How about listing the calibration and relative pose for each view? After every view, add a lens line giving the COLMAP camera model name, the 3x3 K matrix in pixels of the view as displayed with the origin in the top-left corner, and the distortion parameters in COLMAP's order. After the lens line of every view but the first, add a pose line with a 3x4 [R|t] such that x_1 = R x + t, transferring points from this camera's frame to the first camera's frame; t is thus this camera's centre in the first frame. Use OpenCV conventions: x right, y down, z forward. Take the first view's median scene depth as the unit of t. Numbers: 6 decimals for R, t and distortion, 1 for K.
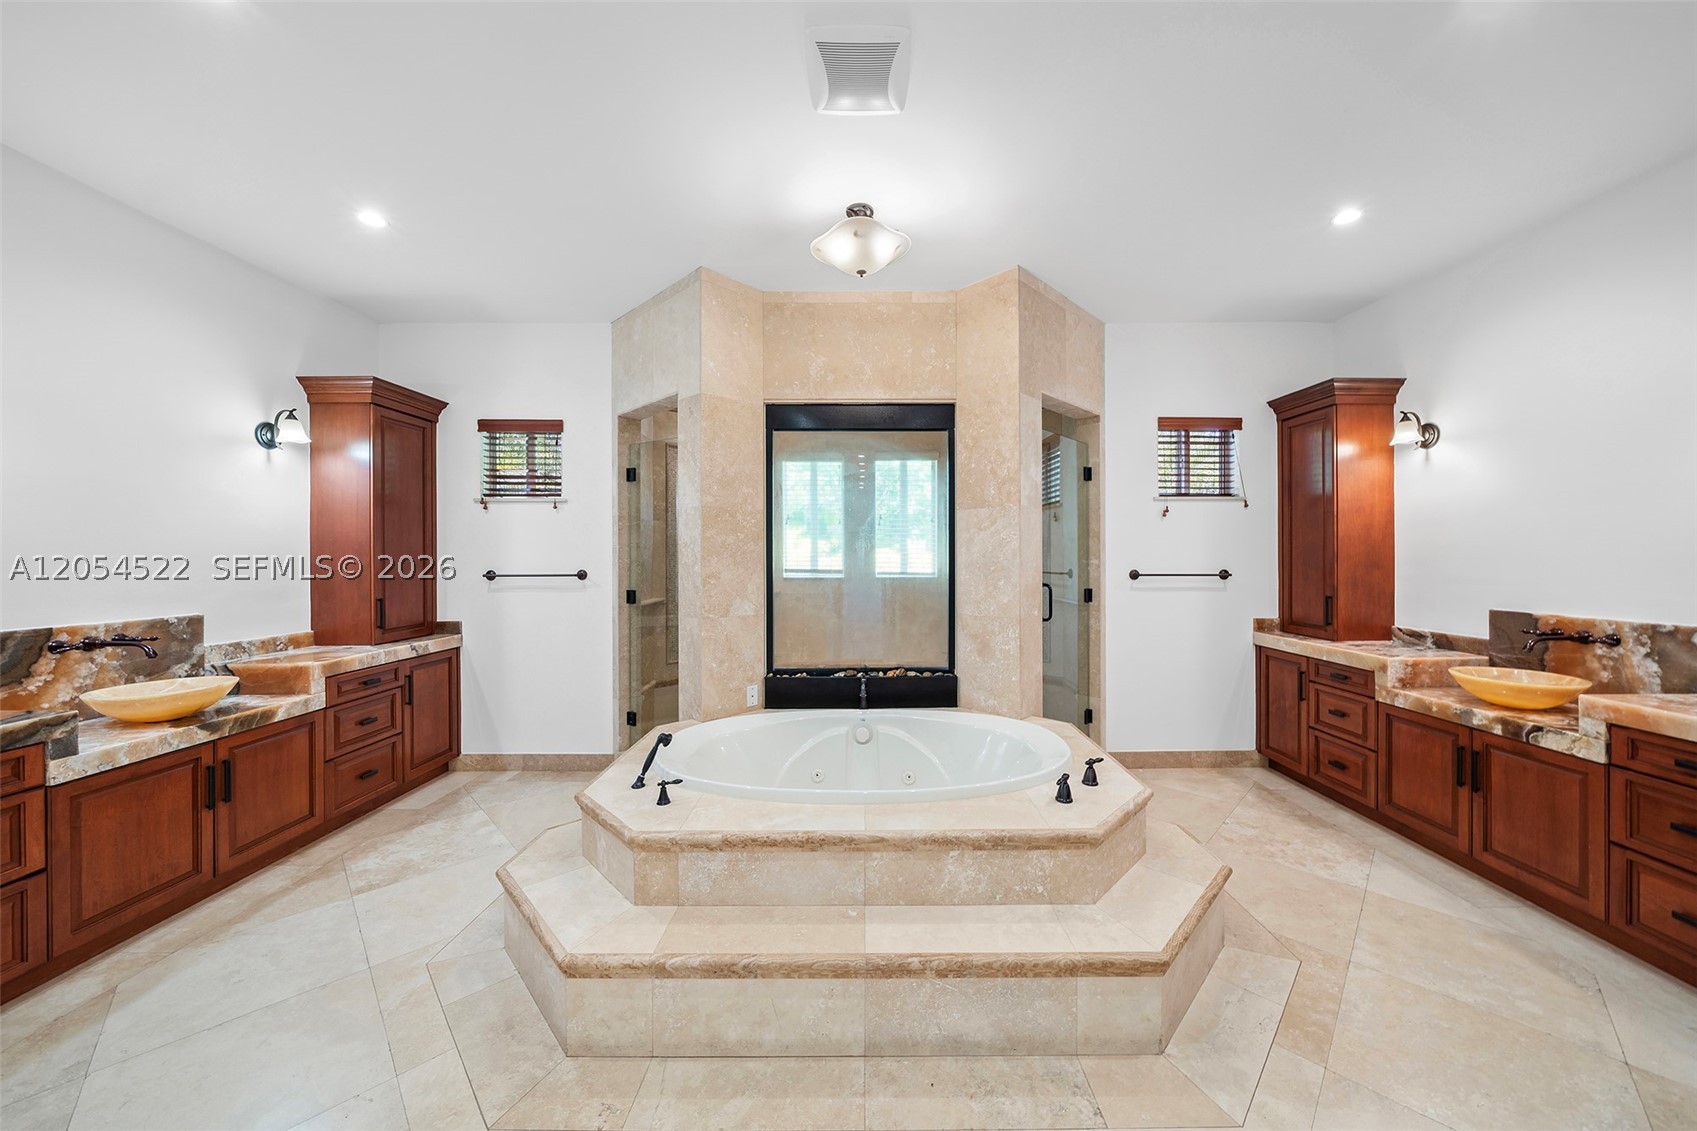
lens RADIAL K [[586.8, 0, 851.4], [0, 586.8, 559.9], [0, 0, 1]] dist [-0.005596, 0.000241]
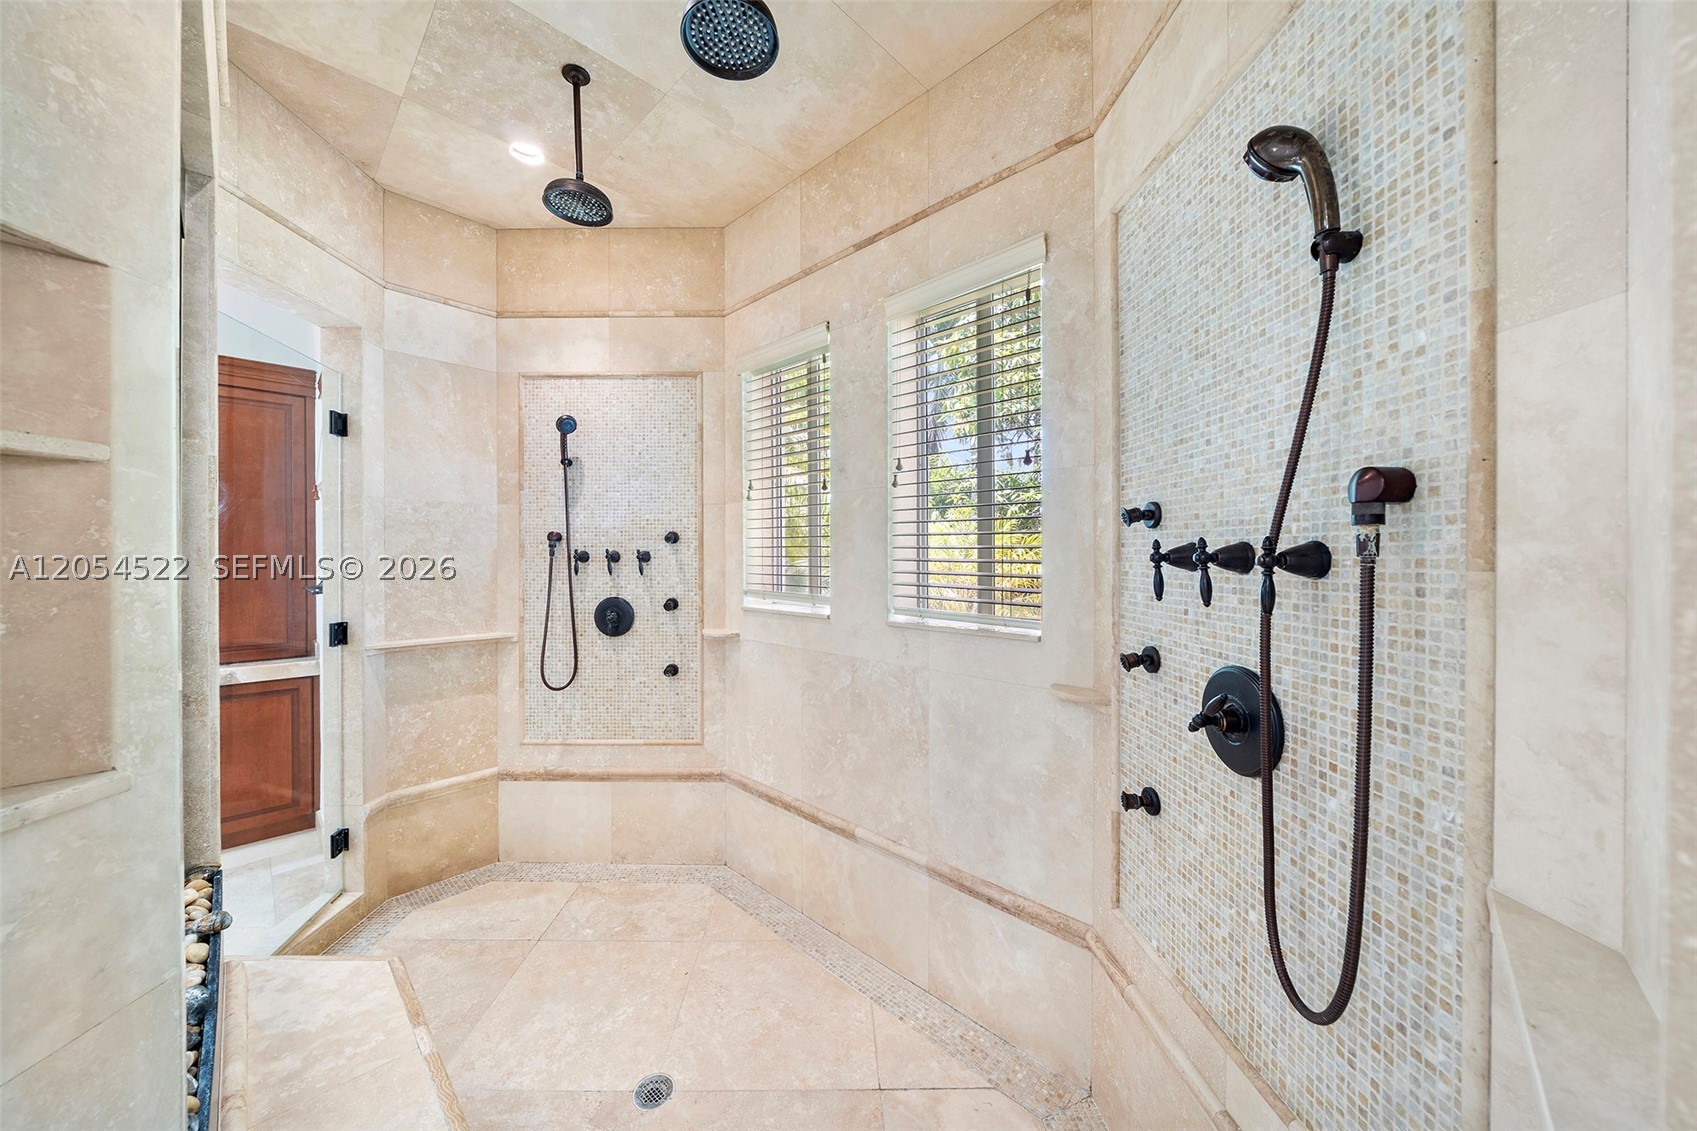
lens RADIAL K [[586.8, 0, 844.8], [0, 586.8, 560.9], [0, 0, 1]] dist [-0.005596, 0.000241]
pose [[0.714104, 0.009940, -0.699969, 0.396018], [-0.008530, 0.999949, 0.005497, -0.016585], [0.699988, 0.002045, 0.714152, 0.934236]]
